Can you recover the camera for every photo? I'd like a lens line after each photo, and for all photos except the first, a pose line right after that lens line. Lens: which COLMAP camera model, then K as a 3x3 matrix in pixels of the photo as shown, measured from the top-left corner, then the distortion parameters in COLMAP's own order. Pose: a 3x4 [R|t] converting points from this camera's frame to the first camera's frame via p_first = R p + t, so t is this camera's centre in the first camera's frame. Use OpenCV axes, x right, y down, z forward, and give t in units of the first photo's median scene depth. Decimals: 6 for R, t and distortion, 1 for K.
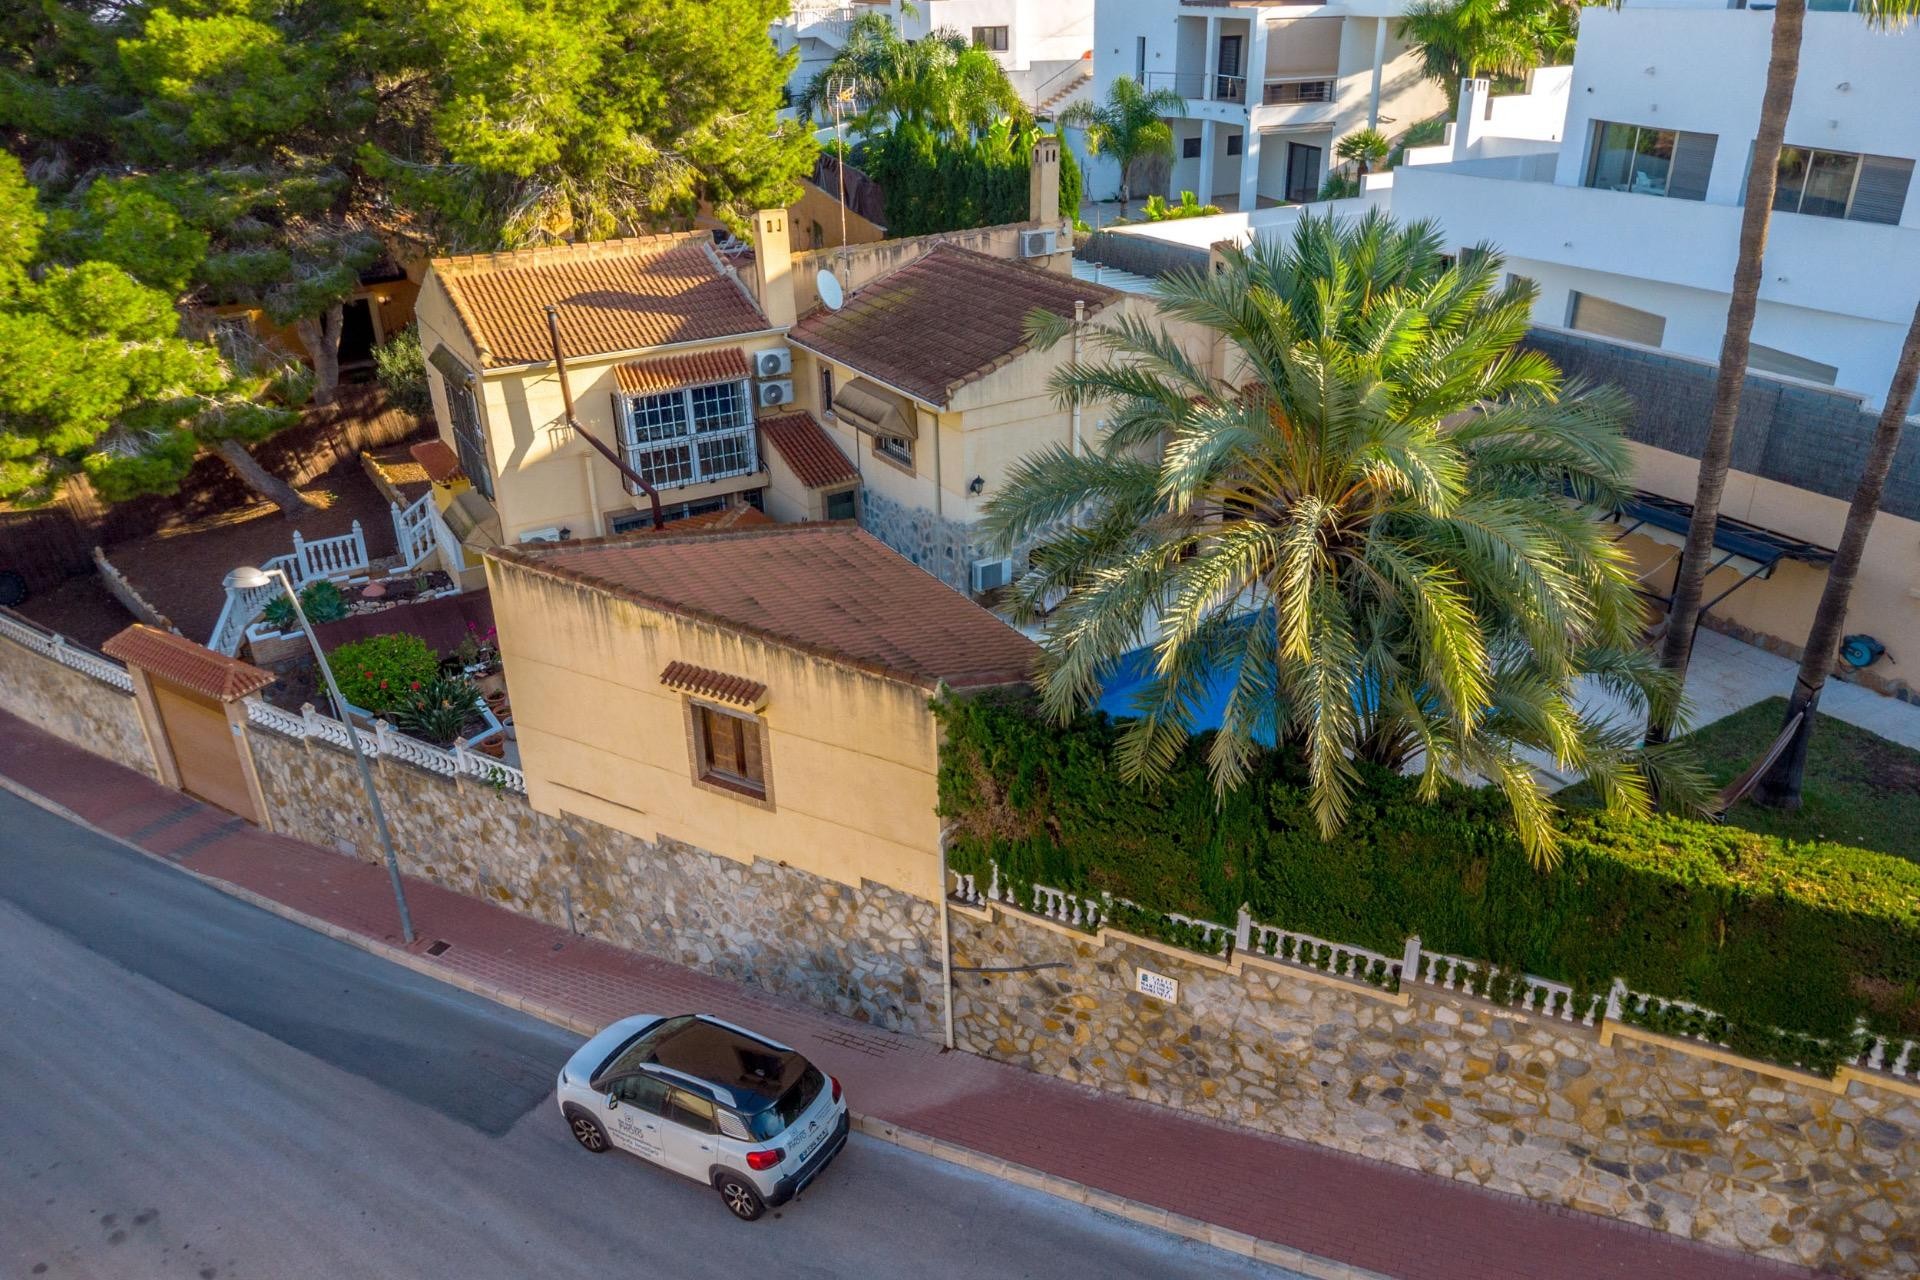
lens RADIAL K [[1378.4, 0, 967.5], [0, 1378.4, 642.6], [0, 0, 1]] dist [0.009919, -0.001615]
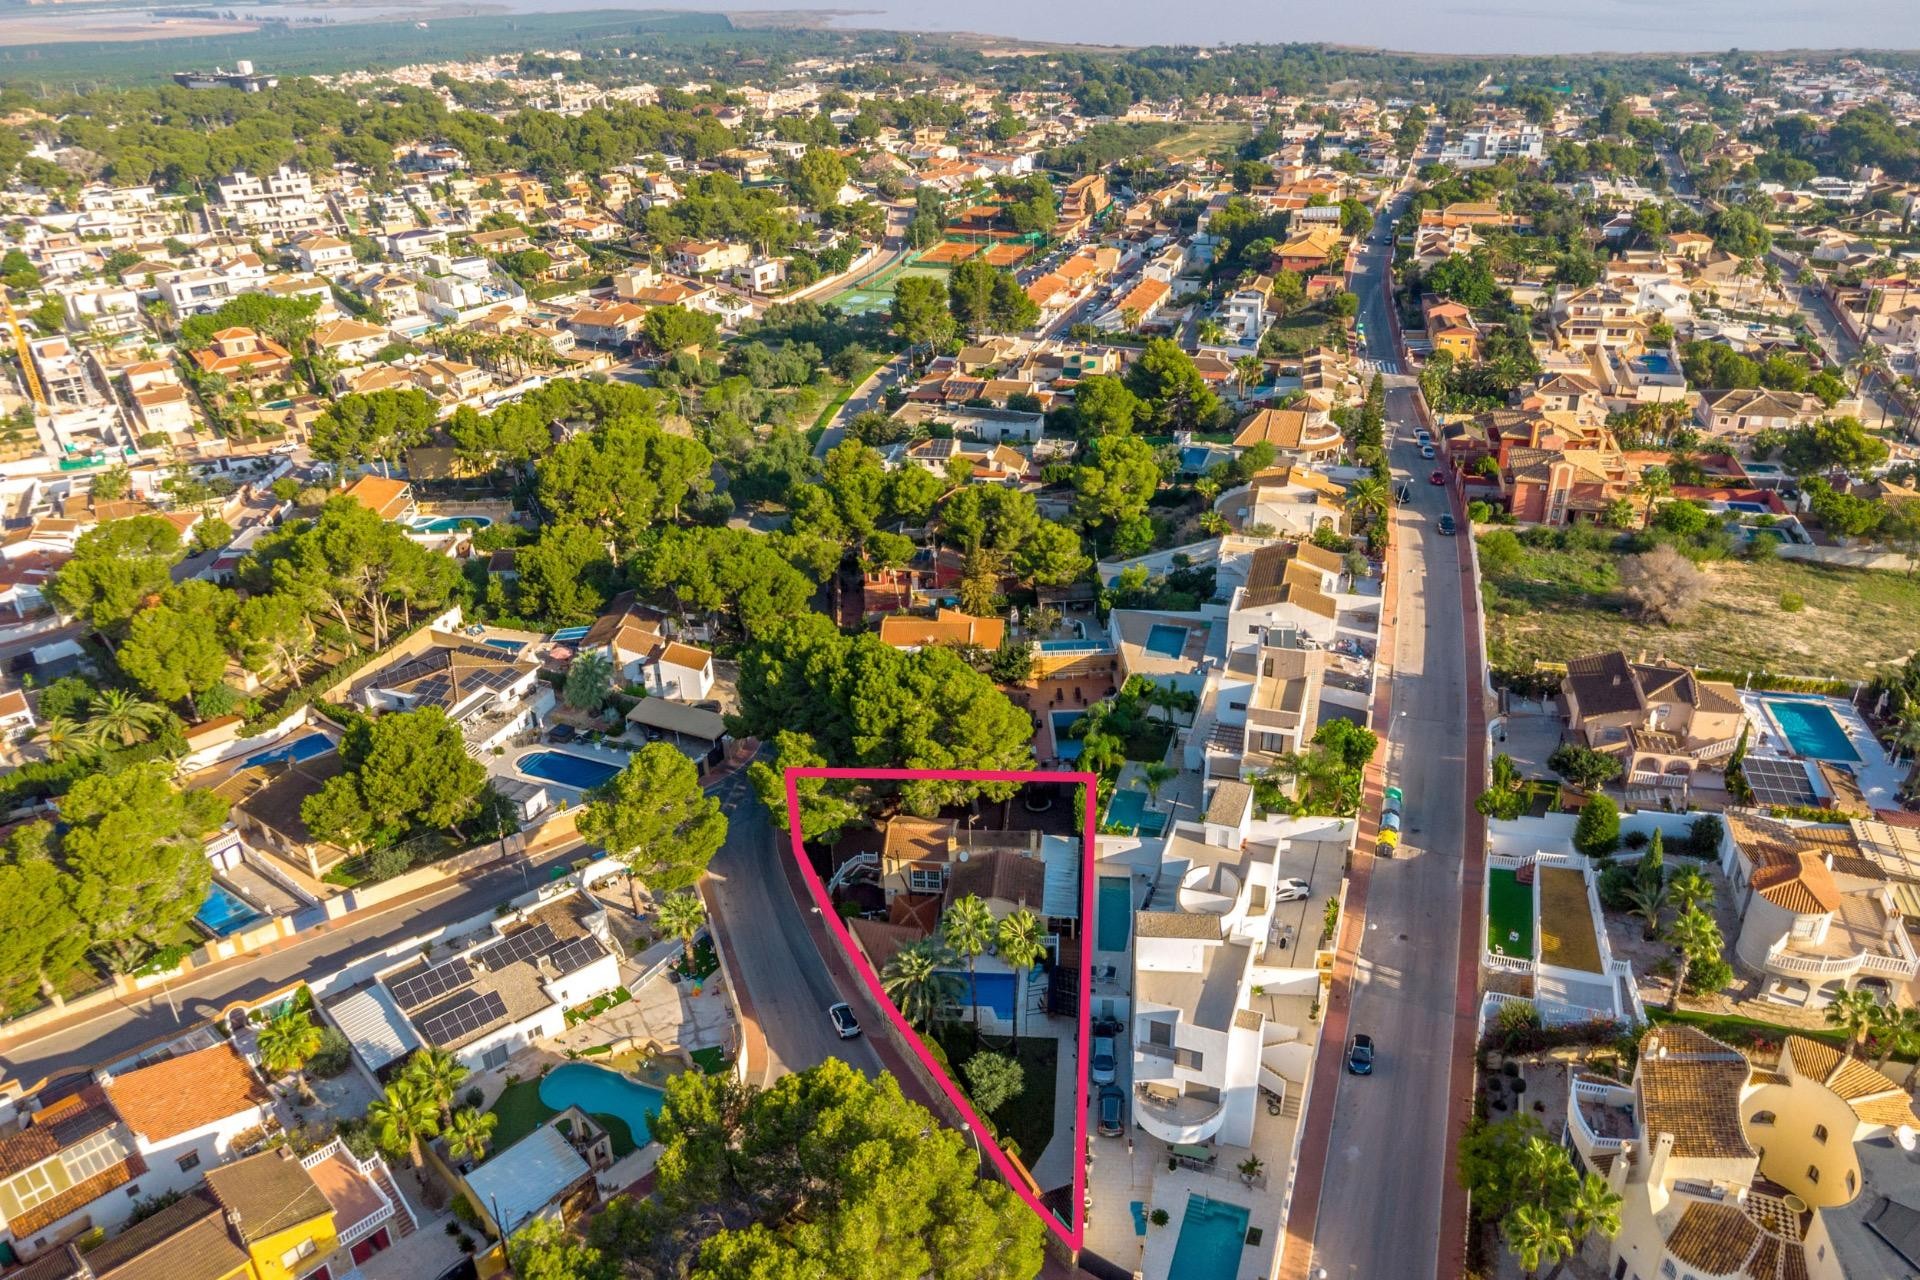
lens RADIAL K [[1378.4, 0, 967.5], [0, 1378.4, 642.6], [0, 0, 1]] dist [0.009919, -0.001615]
pose [[0.802817, 0.279097, -0.526868, 1.978289], [-0.255461, 0.959468, 0.118998, -1.416008], [0.538725, 0.039061, 0.841576, -2.594285]]
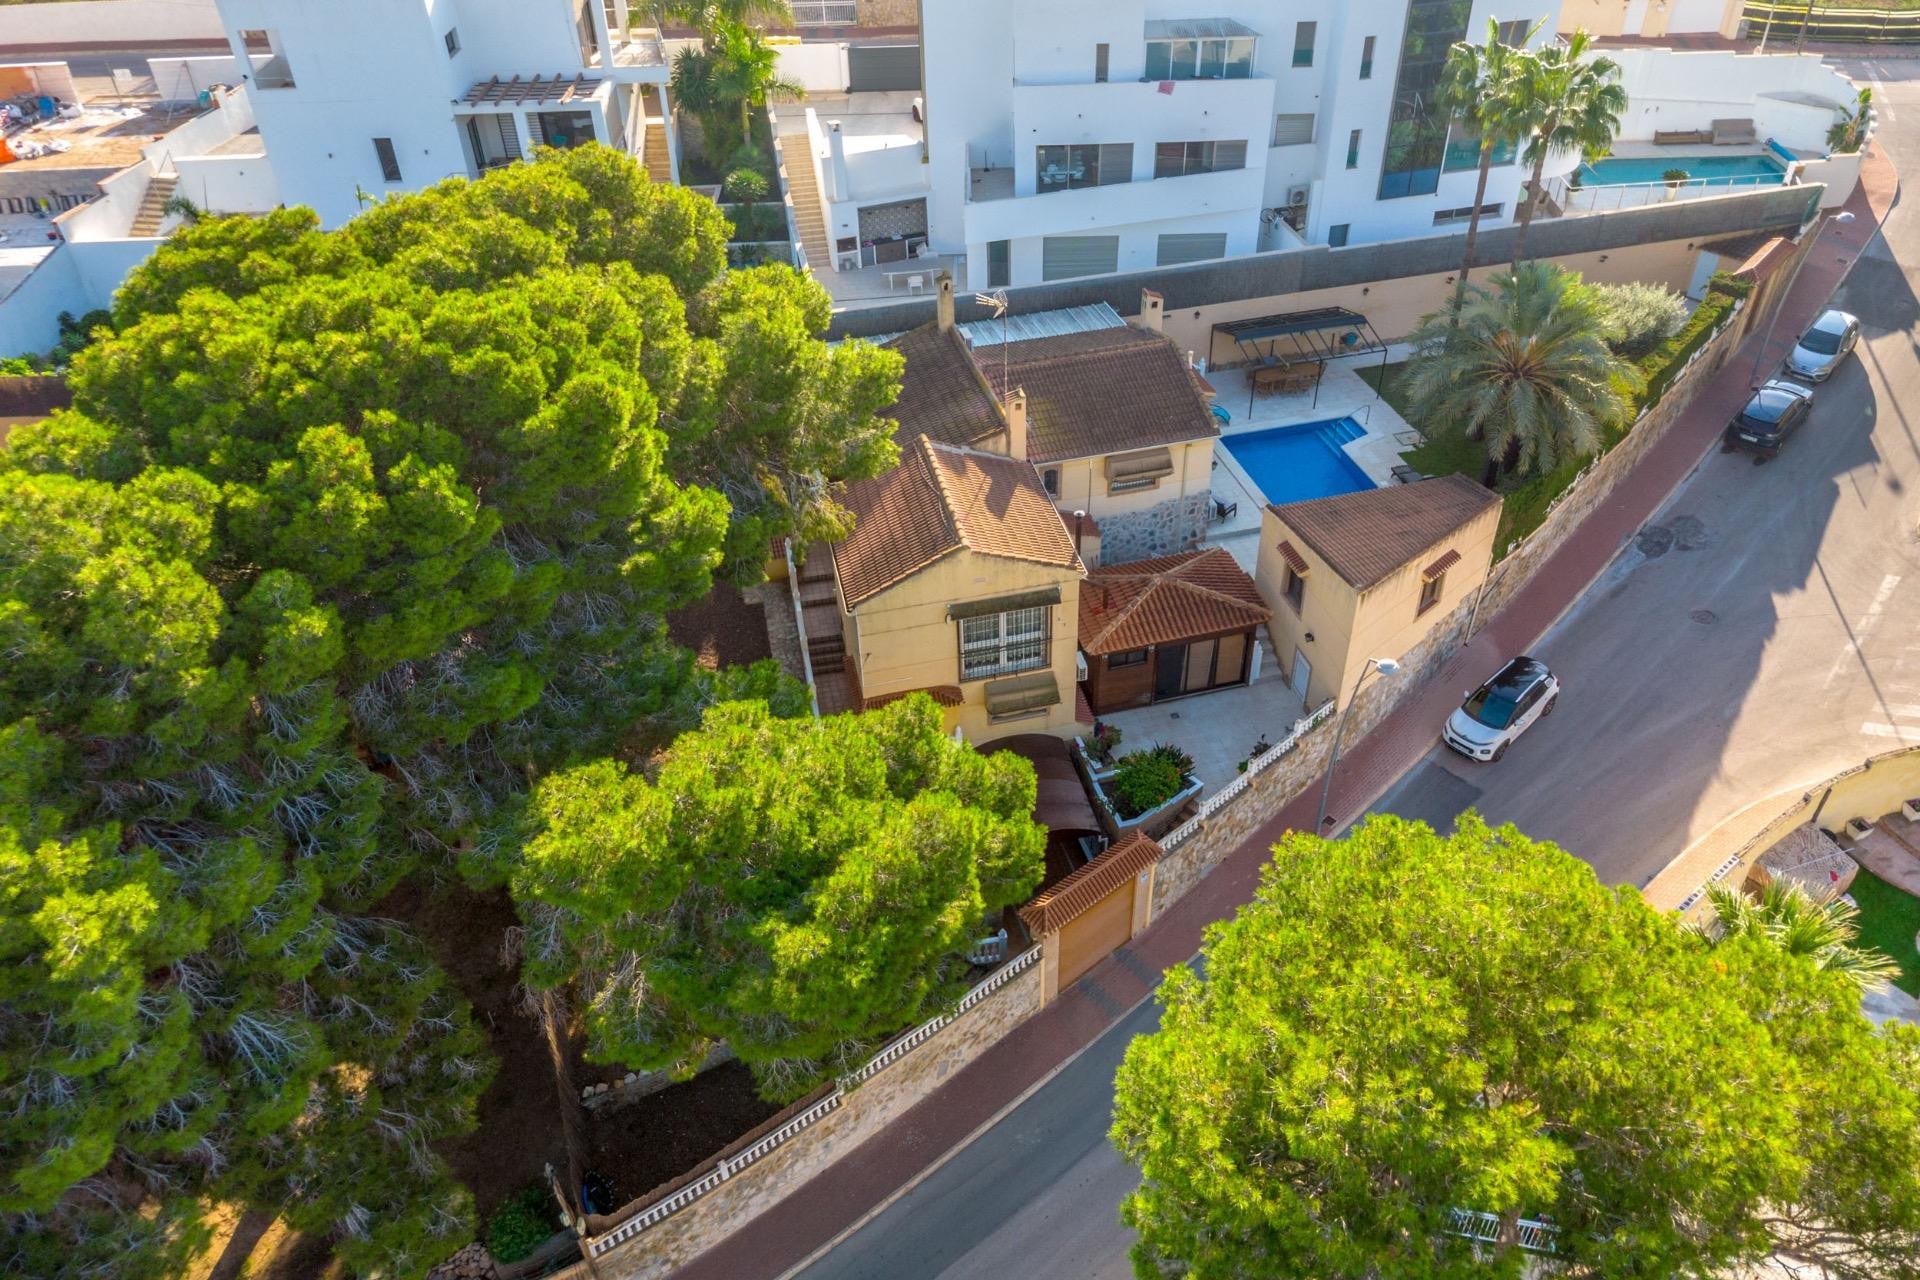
lens RADIAL K [[1378.4, 0, 967.5], [0, 1378.4, 642.6], [0, 0, 1]] dist [0.009919, -0.001615]
pose [[0.294554, -0.584334, 0.756169, -1.403488], [0.438949, 0.785592, 0.436084, -0.761054], [-0.848859, 0.203469, 0.487892, 0.392207]]
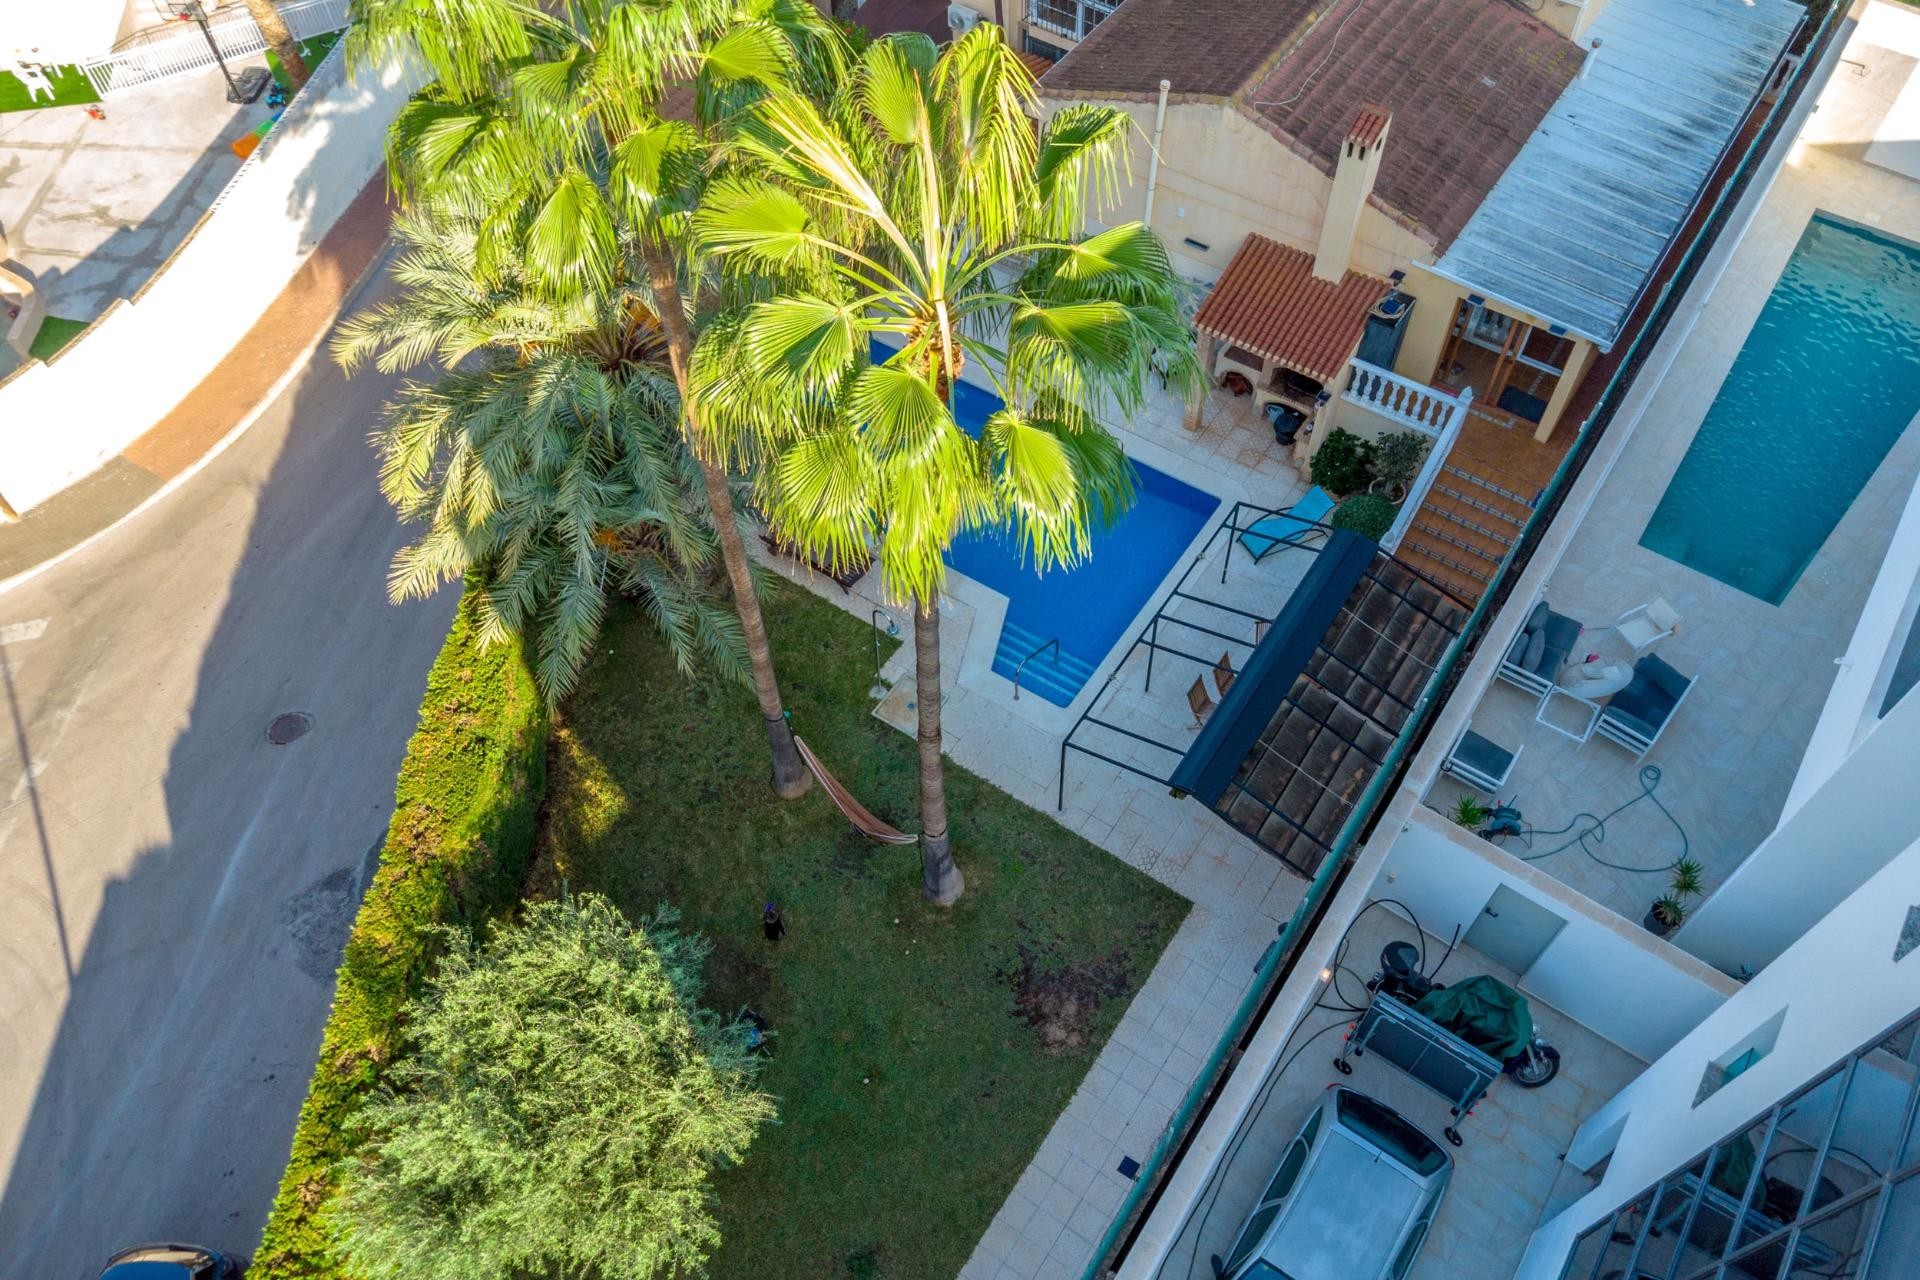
lens RADIAL K [[1378.4, 0, 967.5], [0, 1378.4, 642.6], [0, 0, 1]] dist [0.009919, -0.001615]
pose [[0.408425, 0.753035, -0.515875, 0.692755], [-0.388461, 0.654822, 0.648311, -0.484462], [0.826007, -0.064389, 0.559970, 0.307785]]
